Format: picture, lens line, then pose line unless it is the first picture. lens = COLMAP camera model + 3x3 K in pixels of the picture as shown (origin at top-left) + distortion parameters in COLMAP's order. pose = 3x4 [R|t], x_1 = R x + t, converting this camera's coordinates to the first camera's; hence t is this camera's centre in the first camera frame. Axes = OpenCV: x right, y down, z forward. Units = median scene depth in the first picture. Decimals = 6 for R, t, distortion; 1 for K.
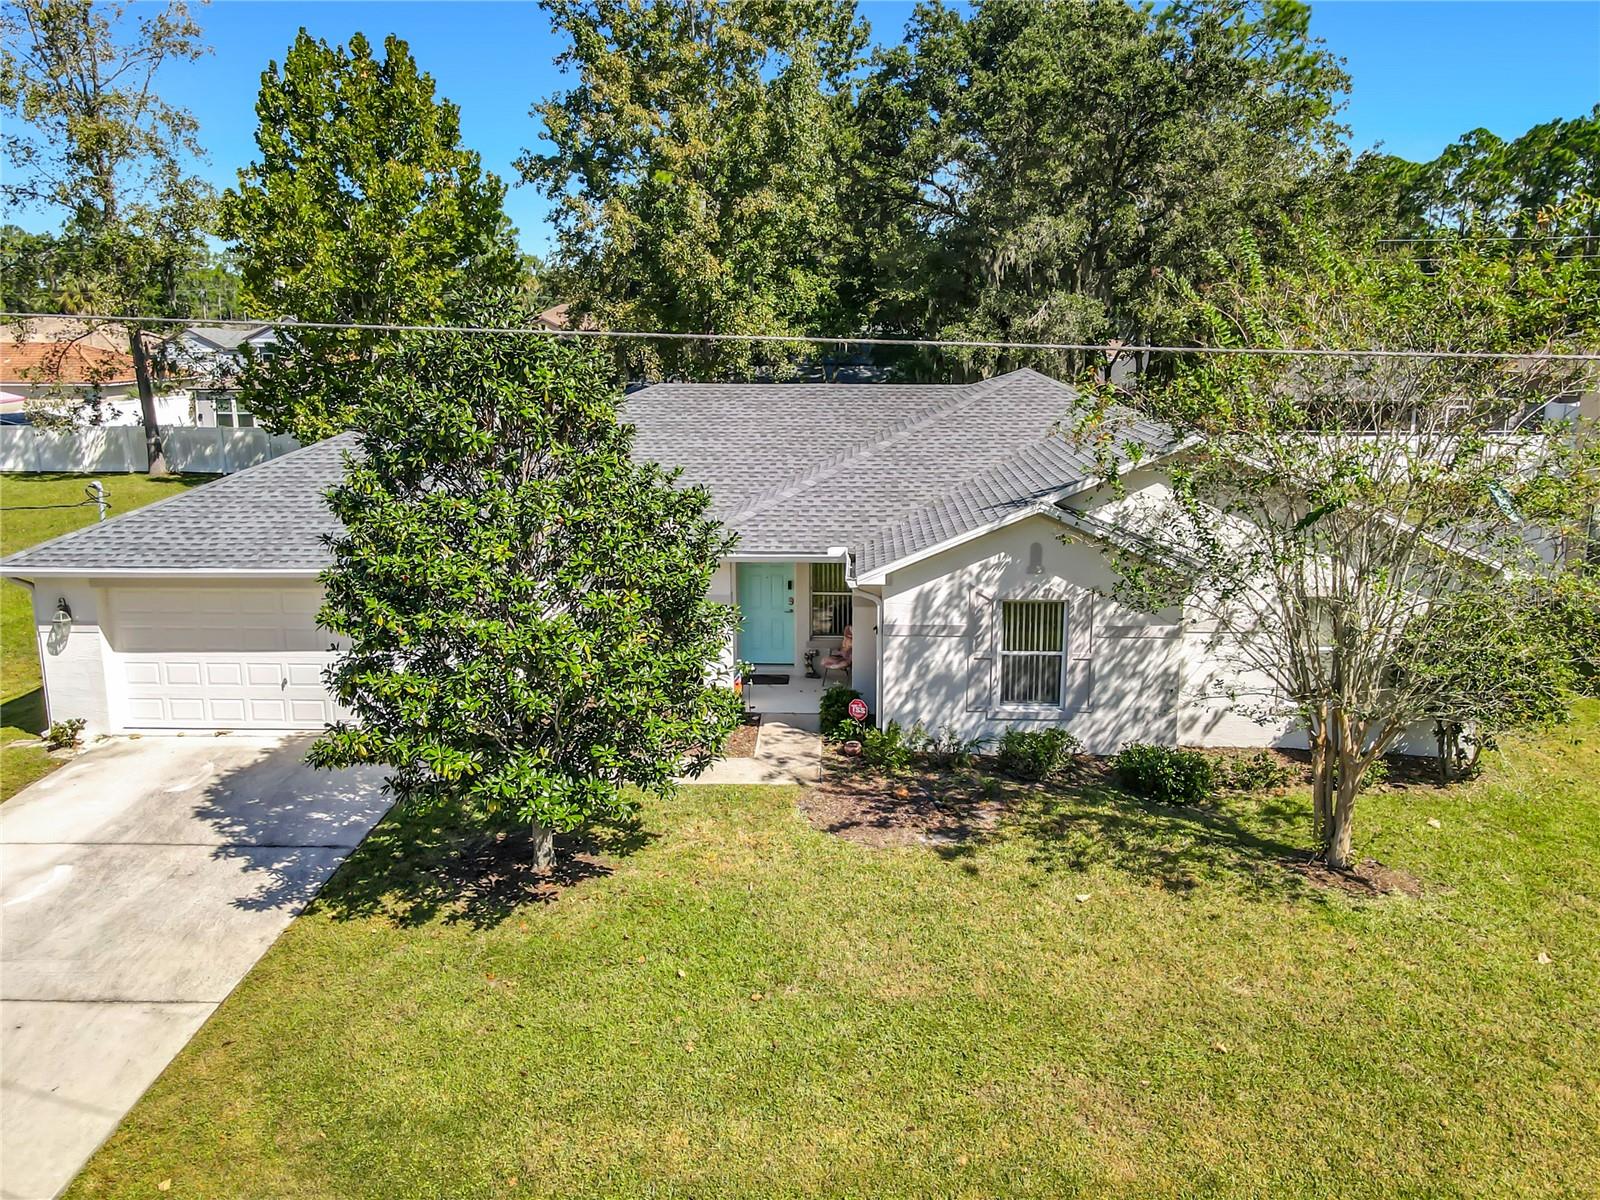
lens RADIAL K [[1213.6, 0, 801.6], [0, 1213.6, 563.6], [0, 0, 1]] dist [0.008784, 0.006488]
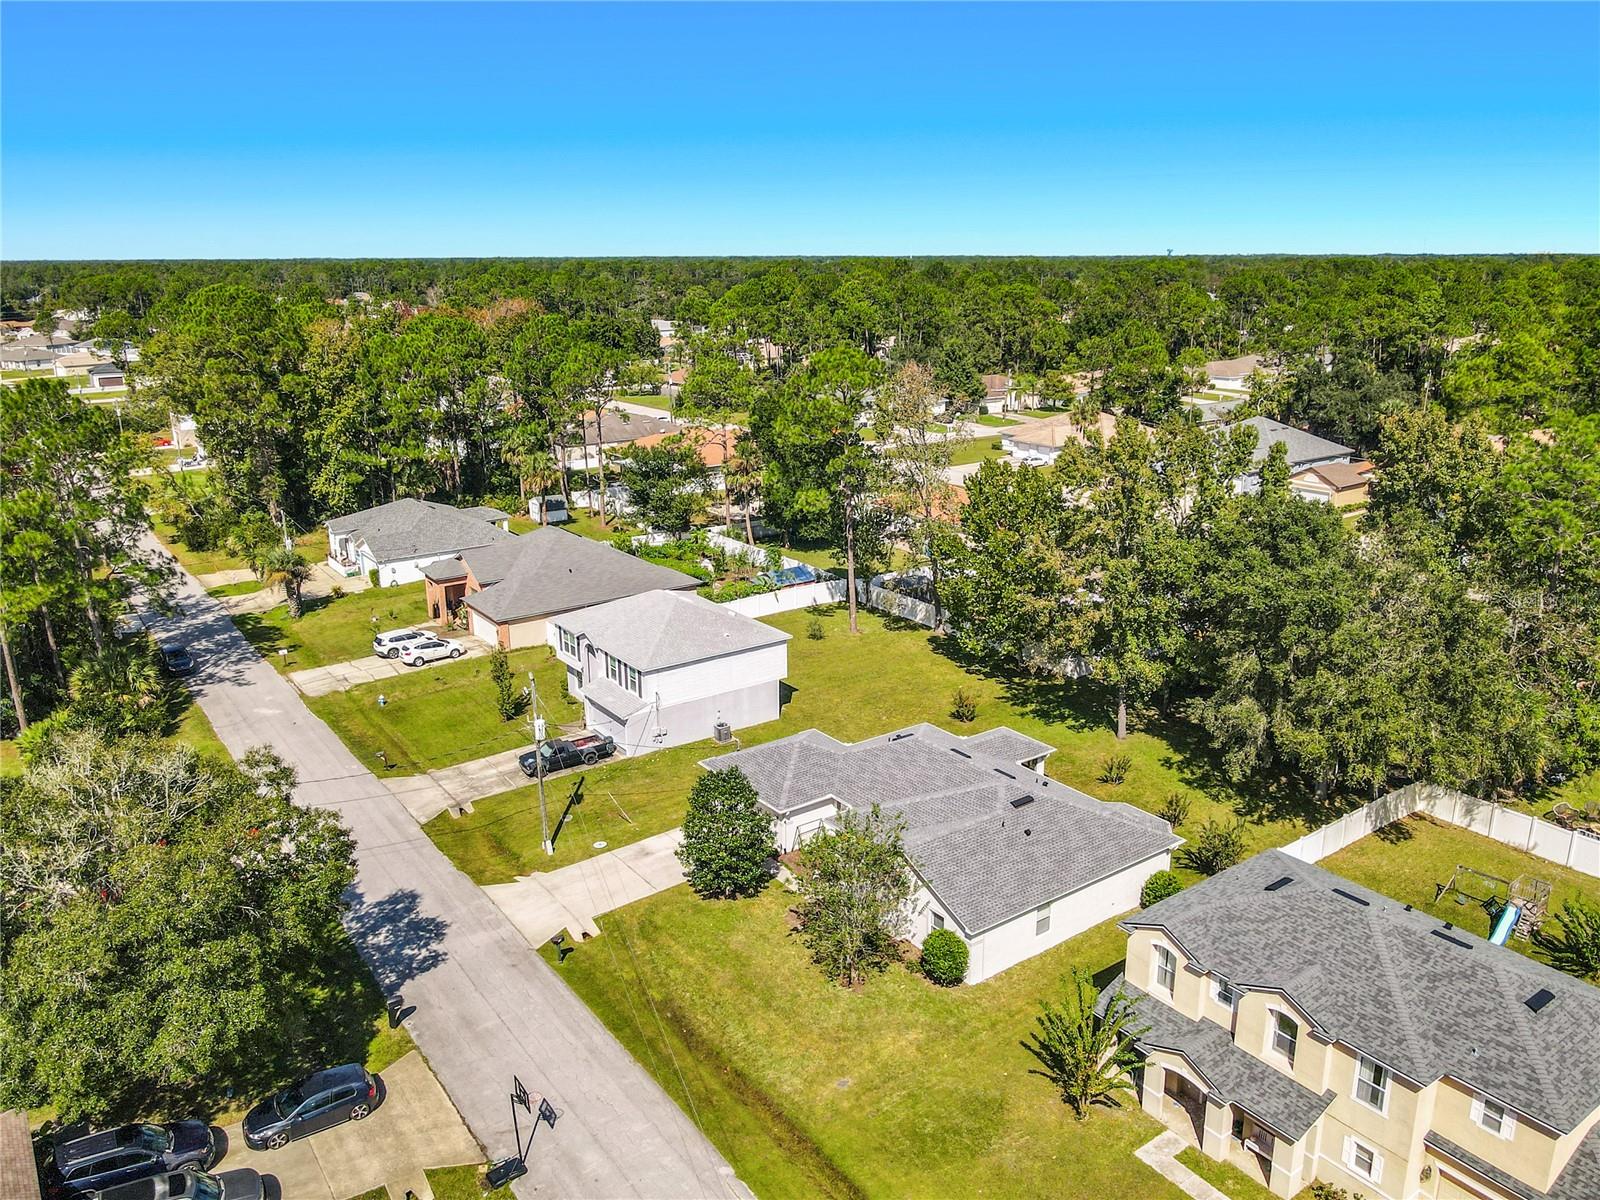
lens RADIAL K [[1194.6, 0, 800.0], [0, 1194.6, 600.0], [0, 0, 1]] dist [-0.006982, 0.003096]
pose [[0.607220, 0.211622, -0.765833, 2.363419], [-0.140251, 0.977290, 0.158851, -1.170282], [0.782058, 0.010952, 0.623110, -1.144297]]
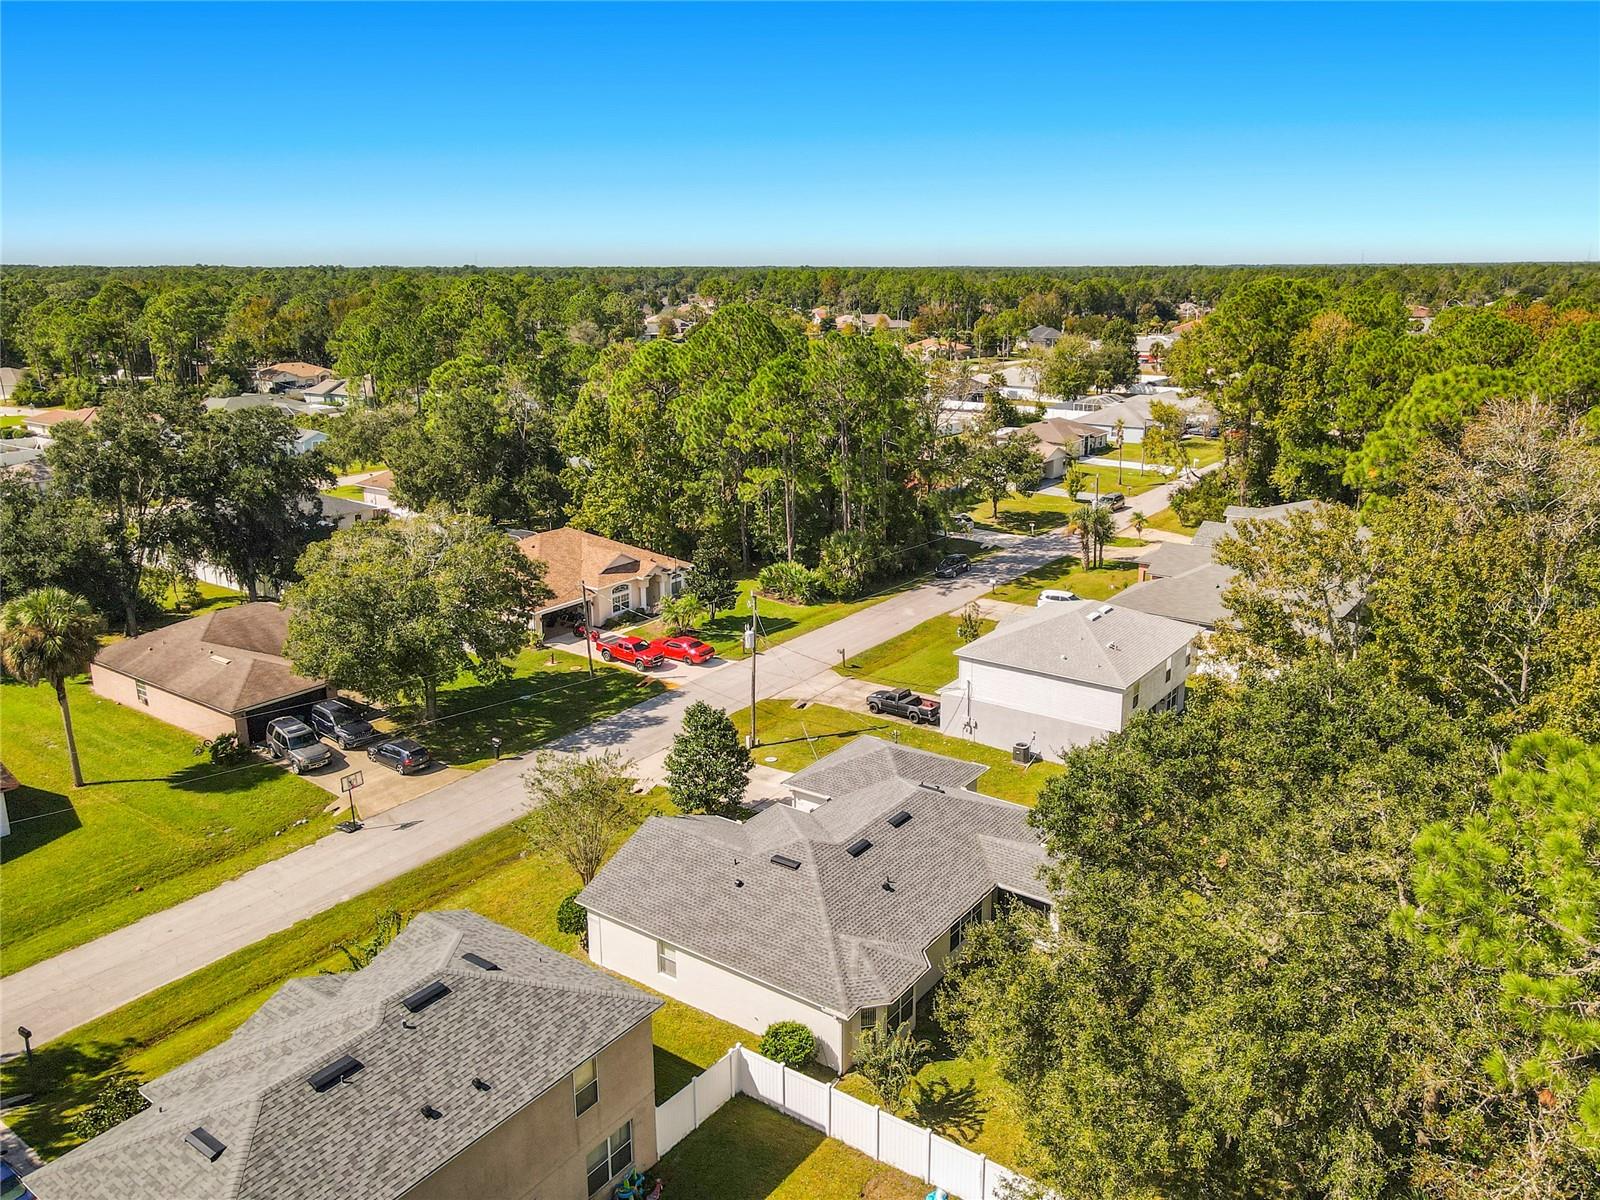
lens RADIAL K [[1181.2, 0, 800.0], [0, 1181.2, 600.0], [0, 0, 1]] dist [0.009796, 0.012561]
pose [[-0.558771, 0.228050, -0.797351, 2.381270], [-0.154364, 0.916048, 0.370174, -1.781330], [0.814830, 0.329924, -0.476658, 2.517636]]
